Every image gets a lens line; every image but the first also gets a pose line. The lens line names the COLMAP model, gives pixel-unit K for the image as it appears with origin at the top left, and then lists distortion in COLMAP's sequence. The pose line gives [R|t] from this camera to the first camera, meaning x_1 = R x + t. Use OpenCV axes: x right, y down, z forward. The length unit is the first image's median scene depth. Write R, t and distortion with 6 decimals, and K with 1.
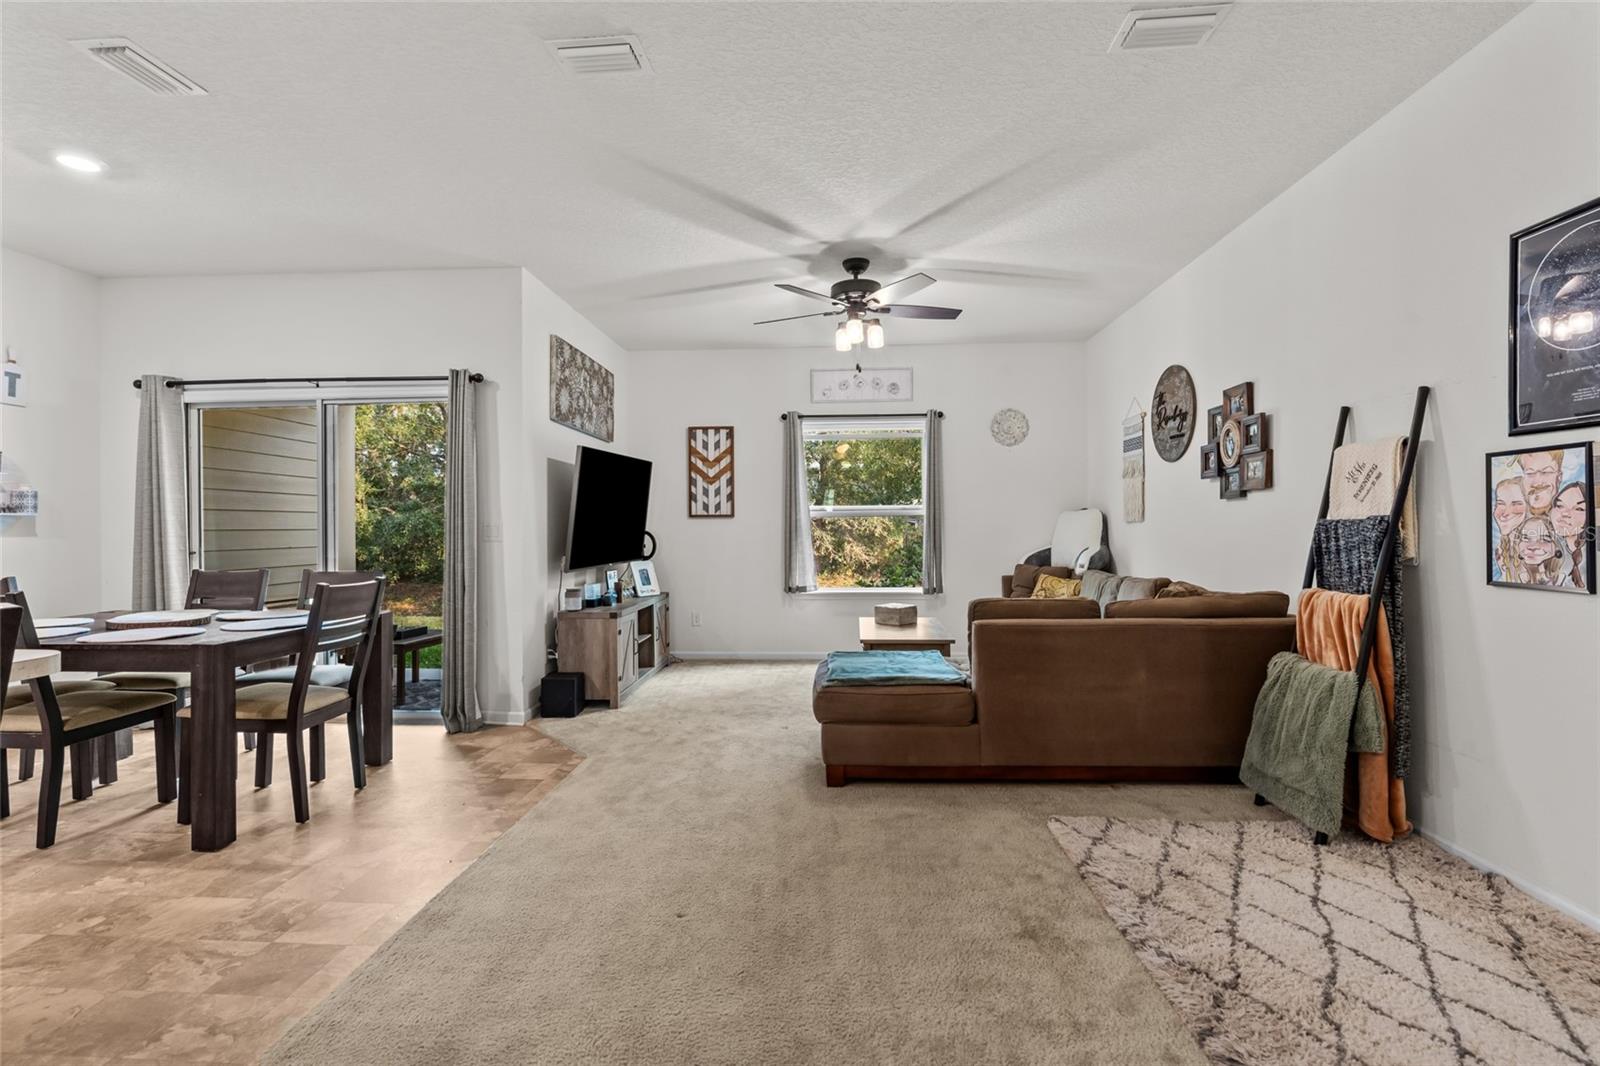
lens RADIAL K [[730.6, 0, 796.8], [0, 730.6, 521.8], [0, 0, 1]] dist [-0.003796, 0.000668]
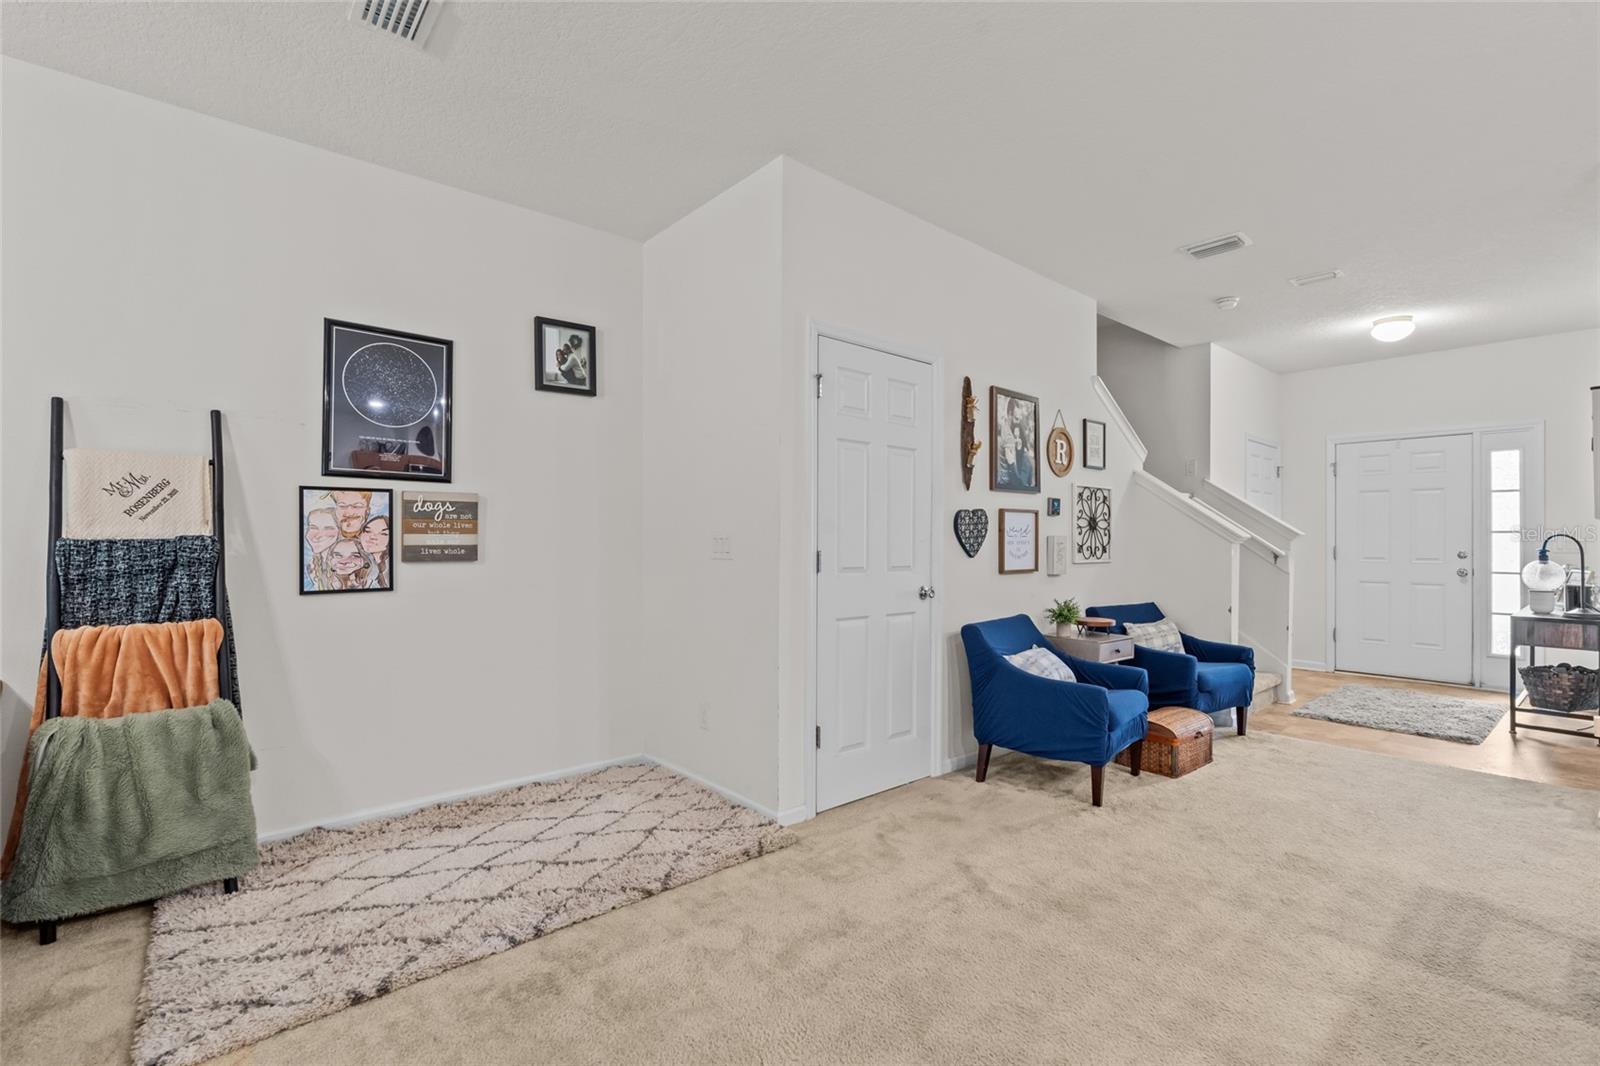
lens RADIAL K [[722.2, 0, 802.0], [0, 722.2, 538.6], [0, 0, 1]] dist [-0.005750, 0.001233]
pose [[-0.704546, 0.010049, 0.709587, -0.243970], [0.002147, 0.999925, -0.012029, 0.004819], [-0.709655, -0.006952, -0.704515, 0.629109]]
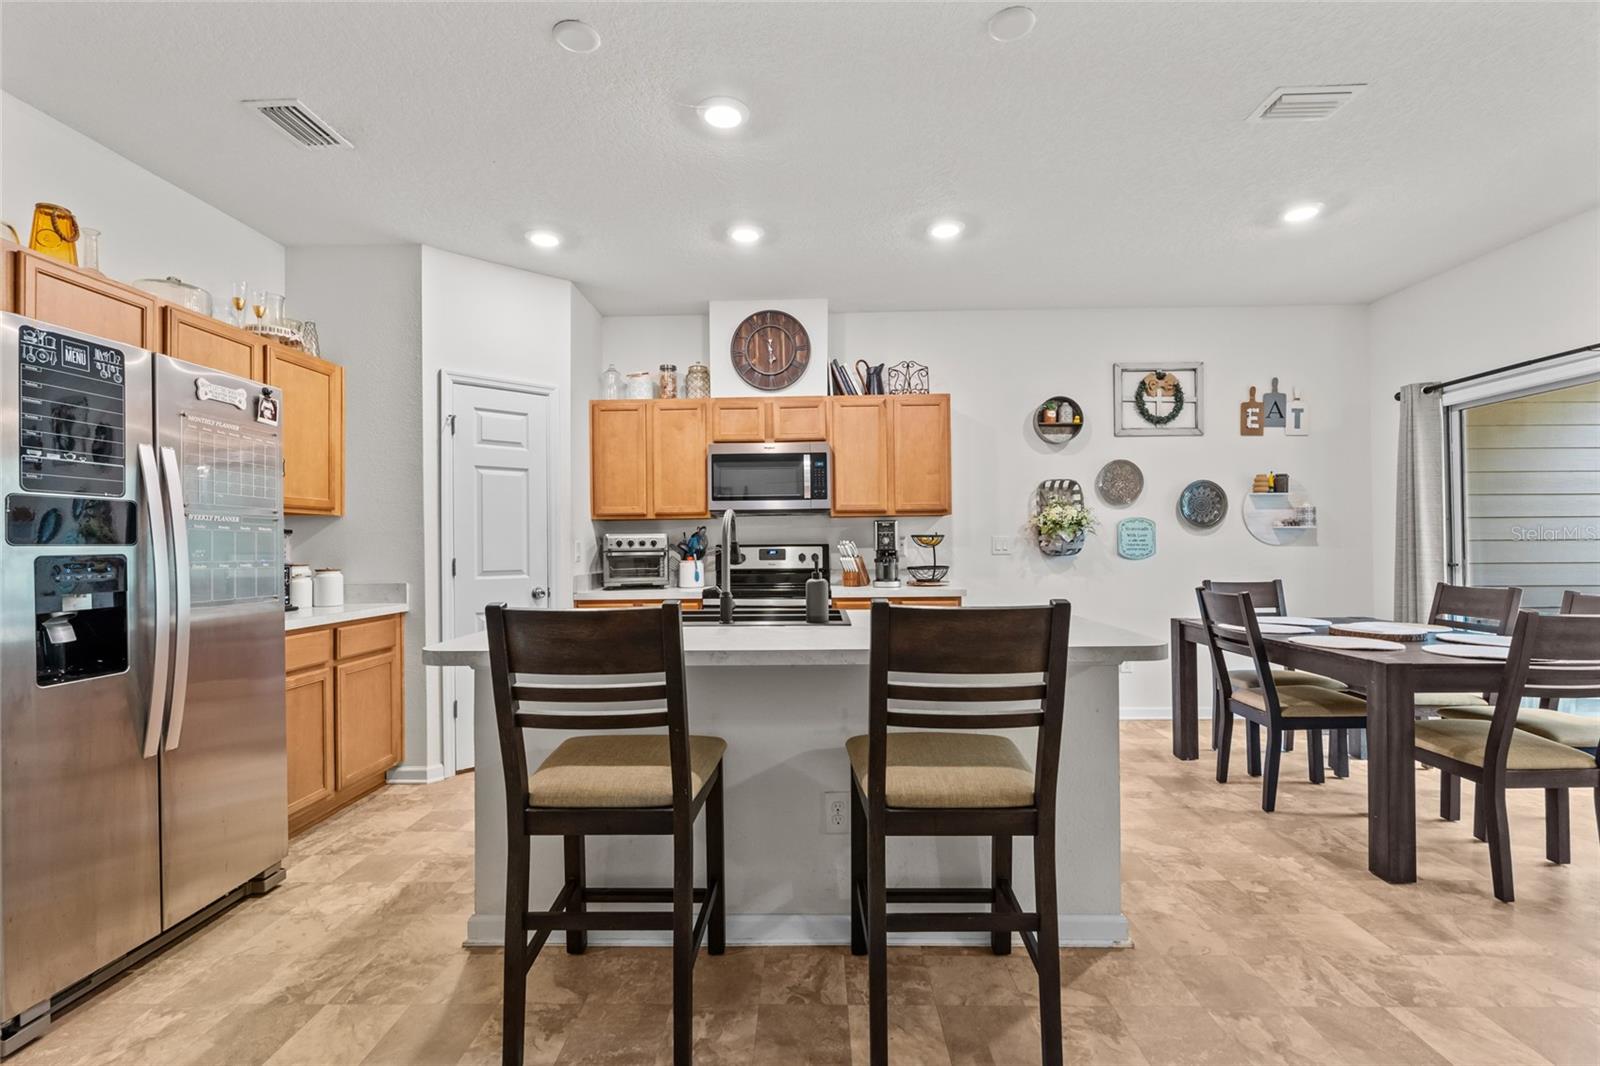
lens RADIAL K [[722.2, 0, 802.0], [0, 722.2, 538.6], [0, 0, 1]] dist [-0.005750, 0.001233]
pose [[0.046276, -0.000274, -0.998929, 0.056544], [0.013232, 0.999912, 0.000339, -0.002428], [0.998841, -0.013233, 0.046275, 0.116634]]
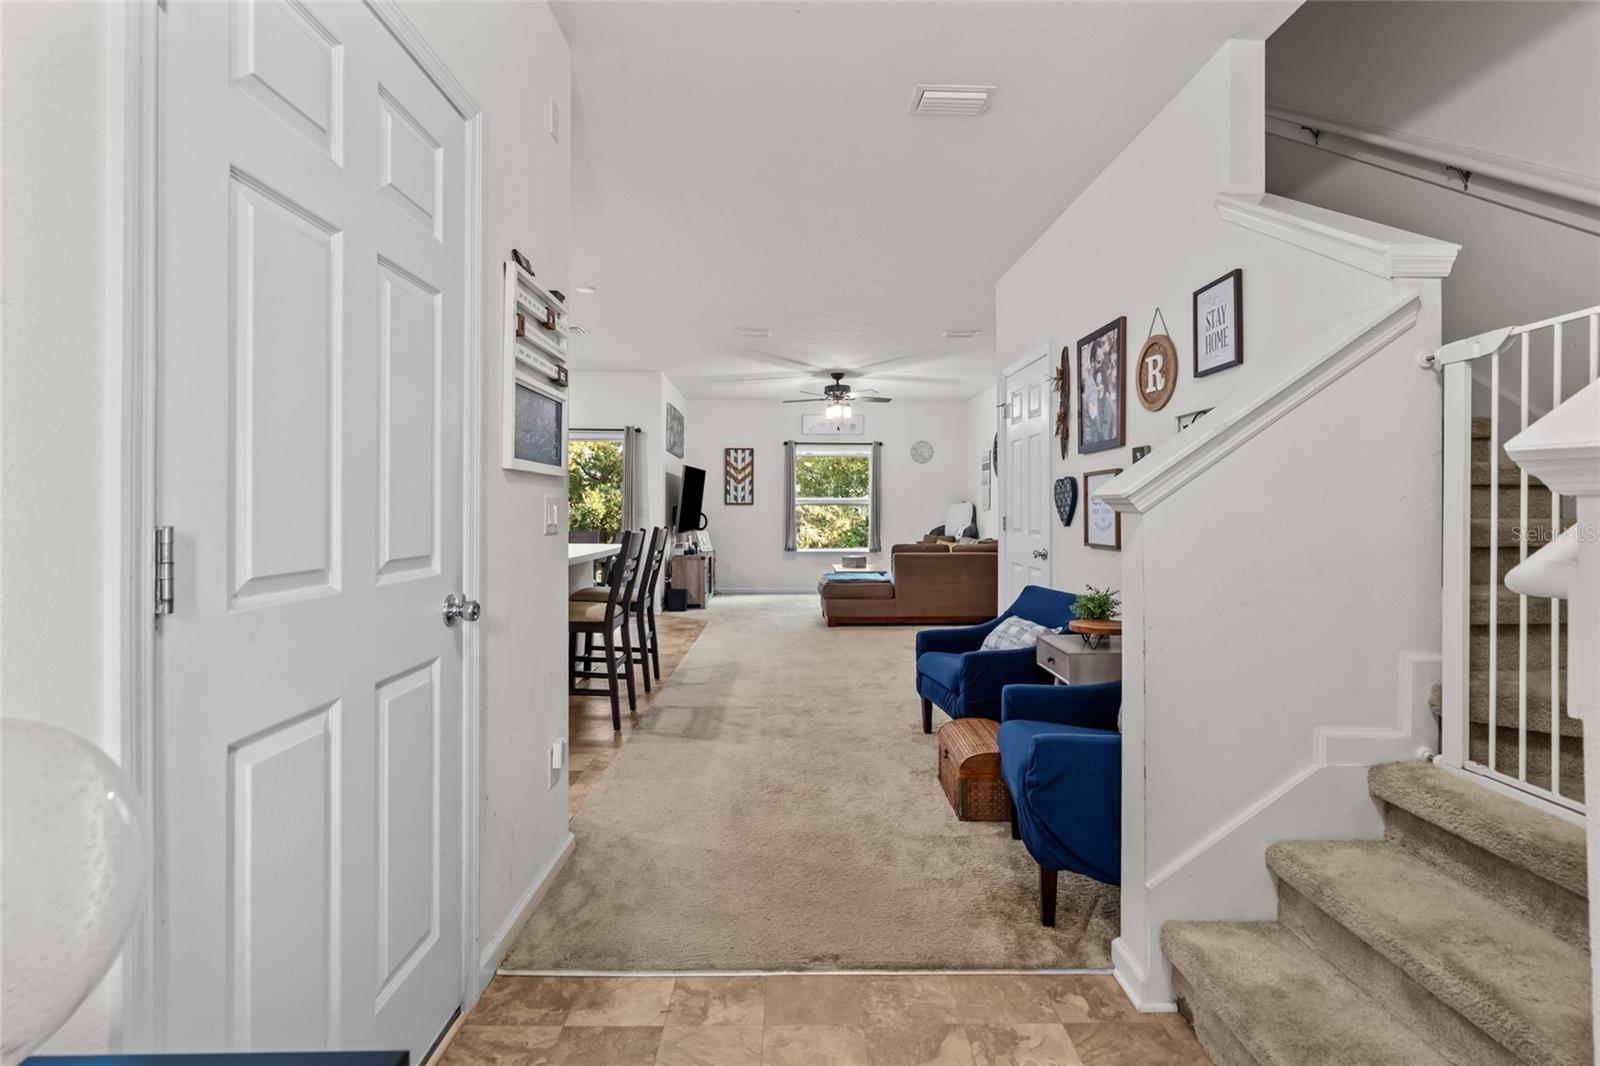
lens RADIAL K [[735.5, 0, 795.4], [0, 735.5, 508.7], [0, 0, 1]] dist [-0.001203, 0.000246]
pose [[0.997020, 0.009732, 0.076526, -0.164642], [-0.009923, 0.999949, 0.002116, -0.002535], [-0.076502, -0.002869, 0.997065, -0.873734]]
